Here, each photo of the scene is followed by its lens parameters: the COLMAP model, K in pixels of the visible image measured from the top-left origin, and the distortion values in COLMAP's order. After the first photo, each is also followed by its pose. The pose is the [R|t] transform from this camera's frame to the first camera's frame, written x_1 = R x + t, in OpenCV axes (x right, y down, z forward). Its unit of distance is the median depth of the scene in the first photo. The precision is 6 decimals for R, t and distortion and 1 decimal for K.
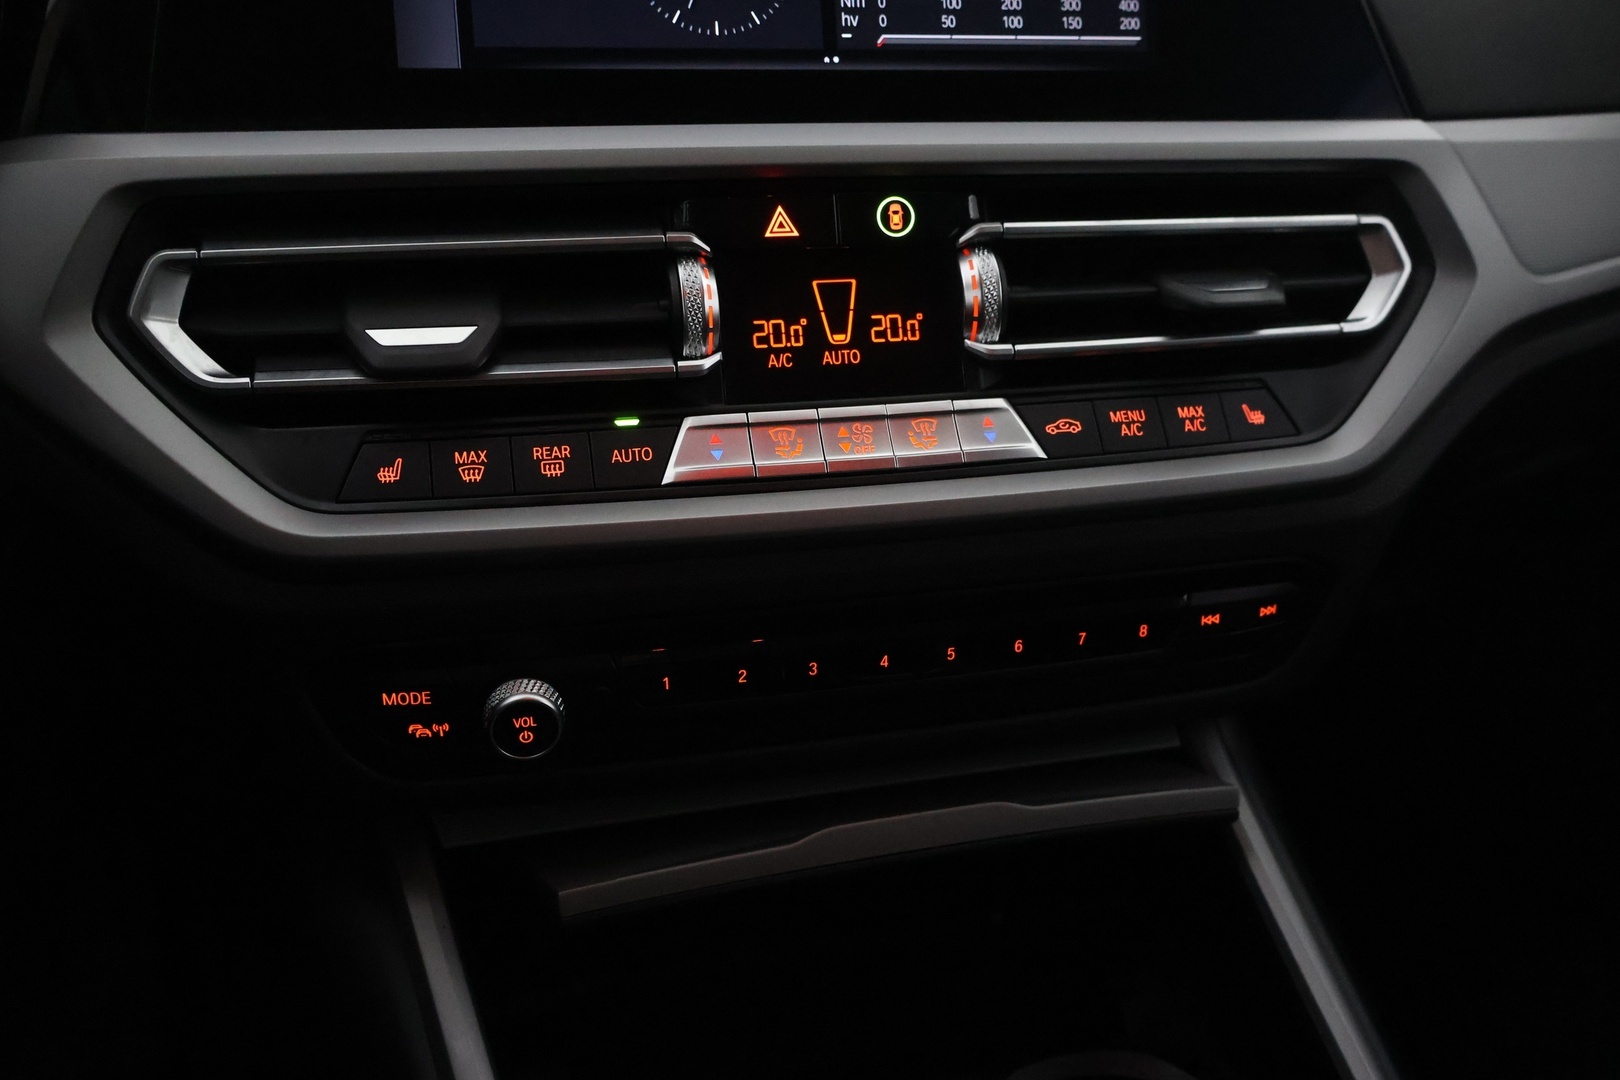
lens RADIAL K [[1376.7, 0, 810.0], [0, 1376.7, 540.0], [0, 0, 1]] dist [0.006561, 0.001618]
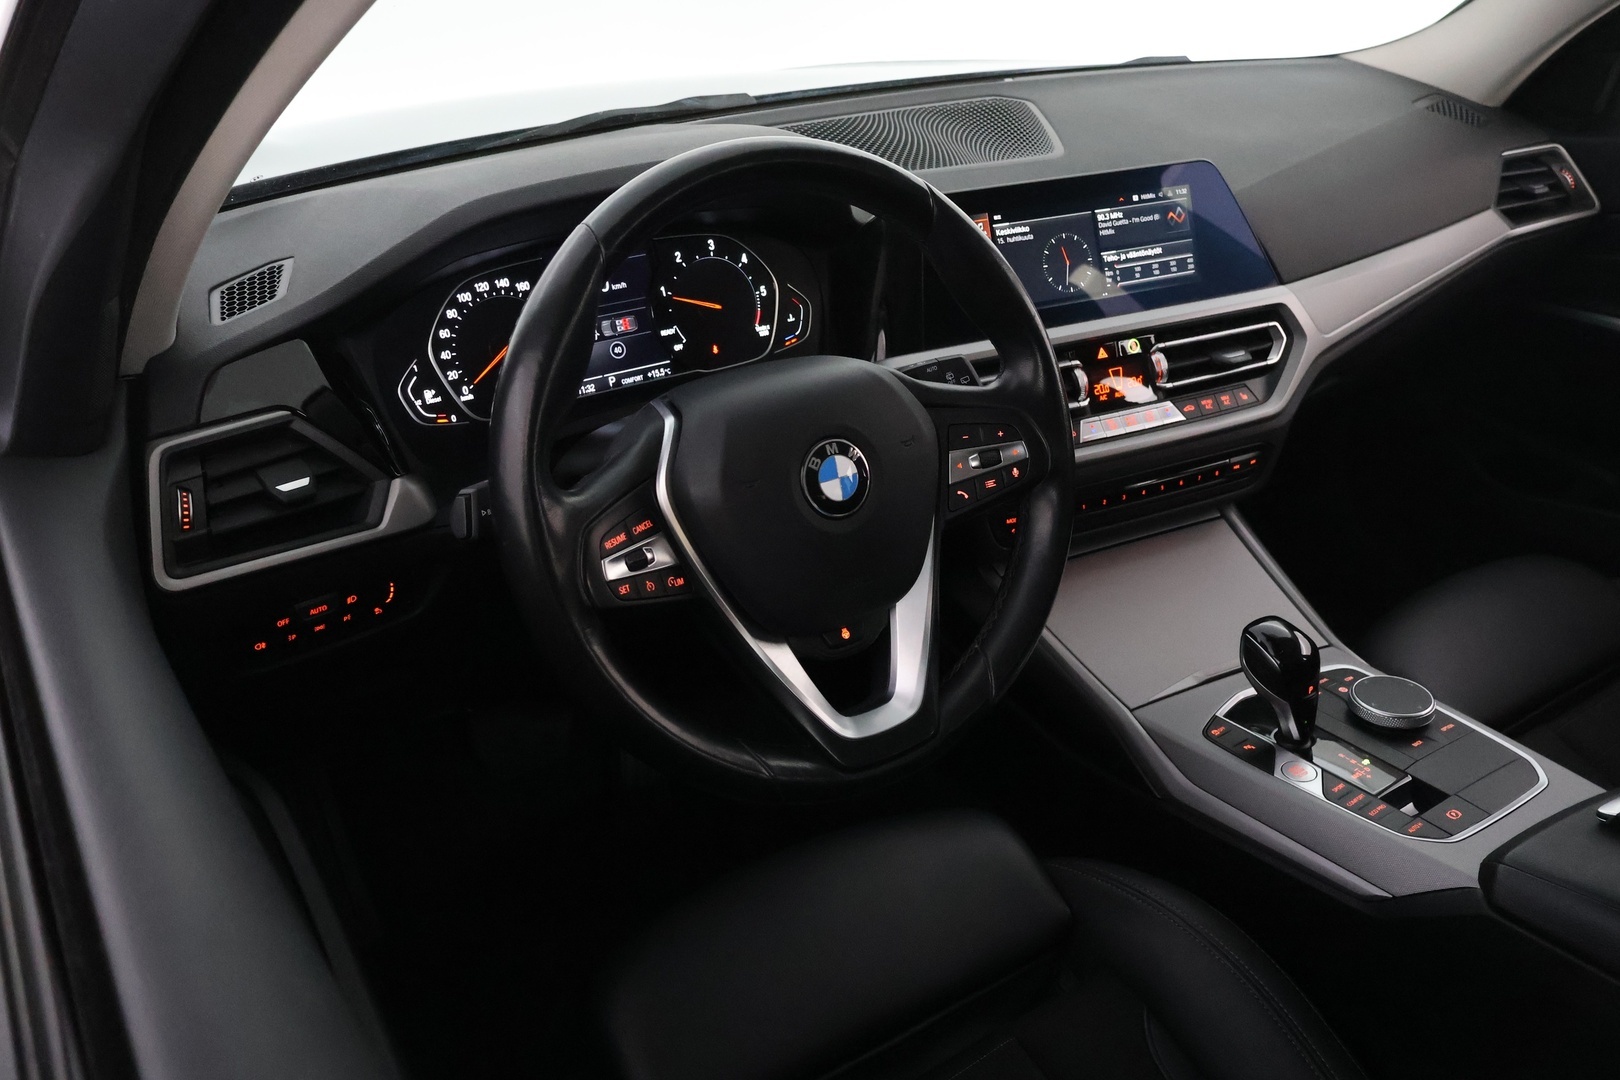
lens RADIAL K [[1376.7, 0, 810.0], [0, 1376.7, 540.0], [0, 0, 1]] dist [0.006561, 0.001618]
pose [[0.977211, -0.128710, 0.168795, -1.143372], [0.118186, 0.990448, 0.071022, -0.107515], [-0.176324, -0.049454, 0.983089, -1.782944]]
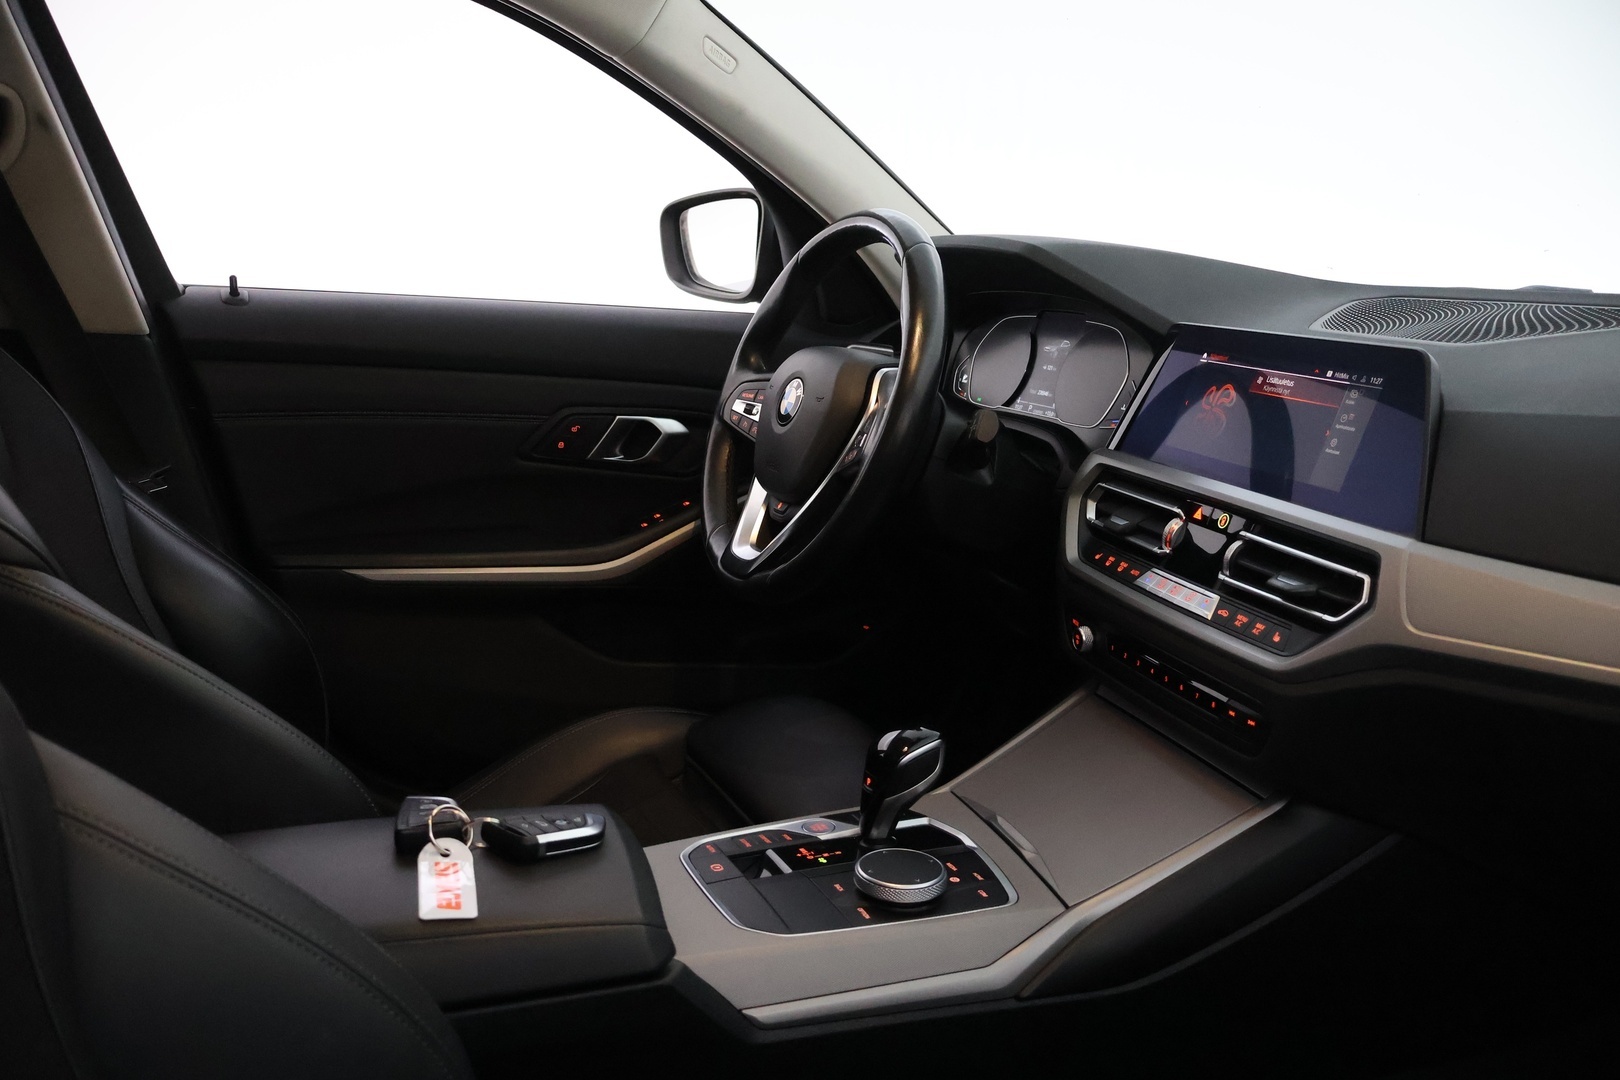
lens RADIAL K [[1376.7, 0, 810.0], [0, 1376.7, 540.0], [0, 0, 1]] dist [0.006561, 0.001618]
pose [[0.050091, 0.198128, -0.978895, 2.497315], [-0.390542, 0.905971, 0.163384, -0.309647], [0.919221, 0.374116, 0.122758, -0.037123]]
